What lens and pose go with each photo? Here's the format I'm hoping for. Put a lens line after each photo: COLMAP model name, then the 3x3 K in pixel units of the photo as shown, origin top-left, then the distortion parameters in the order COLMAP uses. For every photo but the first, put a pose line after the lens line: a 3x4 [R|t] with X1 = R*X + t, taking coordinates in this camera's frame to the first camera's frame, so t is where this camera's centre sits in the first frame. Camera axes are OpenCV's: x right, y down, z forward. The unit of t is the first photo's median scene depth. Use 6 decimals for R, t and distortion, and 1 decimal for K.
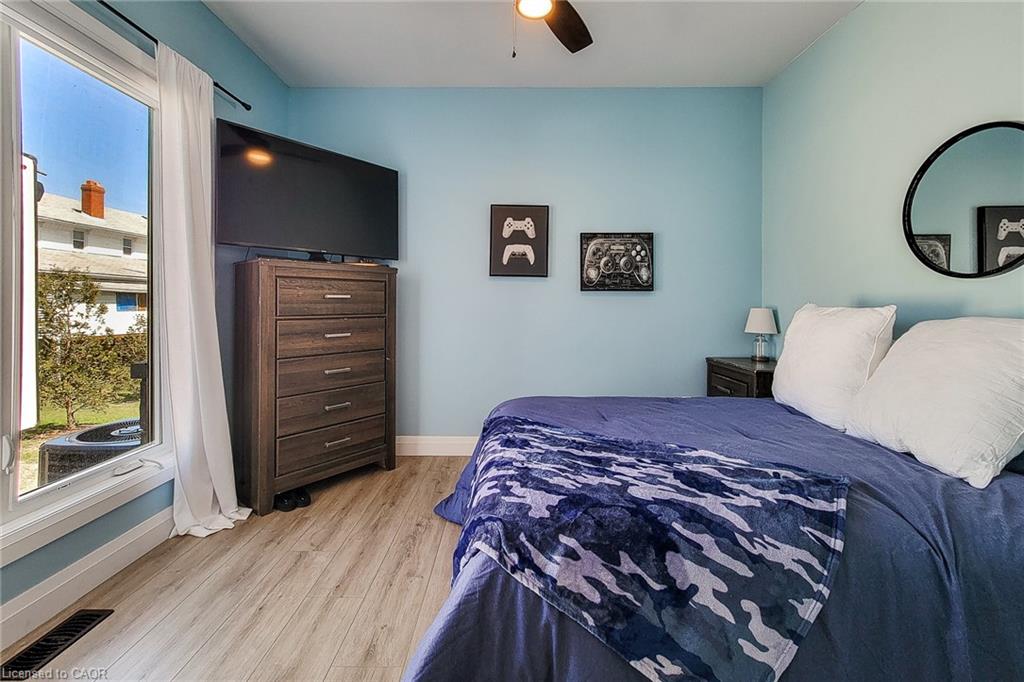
lens RADIAL K [[428.7, 0, 507.7], [0, 428.7, 307.2], [0, 0, 1]] dist [0.000409, -0.000083]
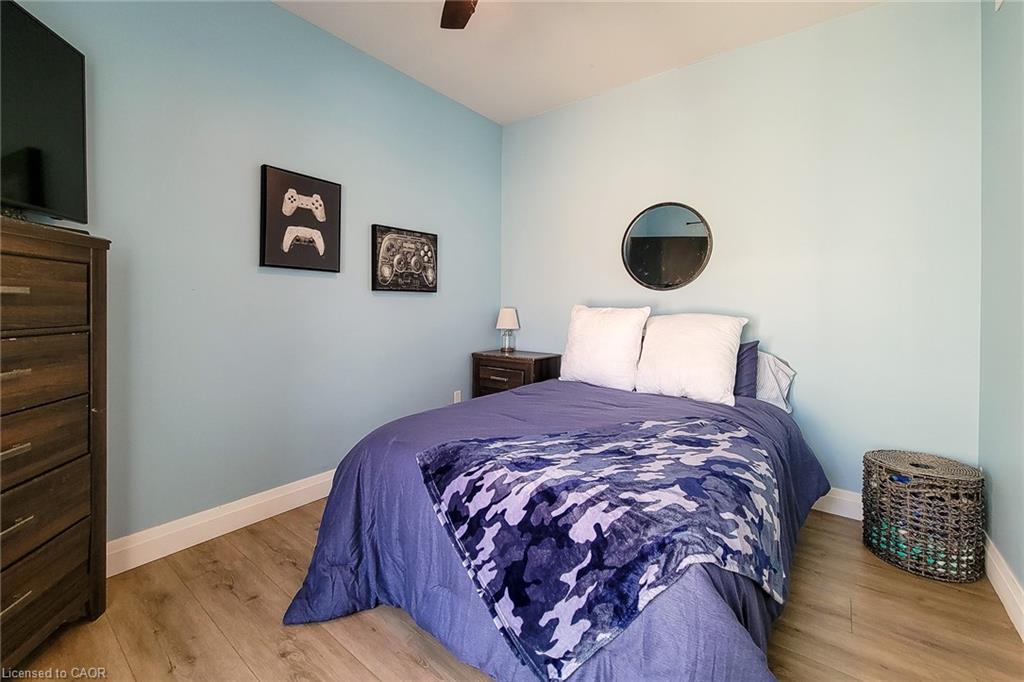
lens RADIAL K [[428.7, 0, 507.7], [0, 428.7, 307.2], [0, 0, 1]] dist [0.000409, -0.000083]
pose [[0.598086, -0.005450, 0.801413, -0.372598], [0.002968, 0.999985, 0.004586, -0.006728], [-0.801426, -0.000364, 0.598094, 0.258764]]
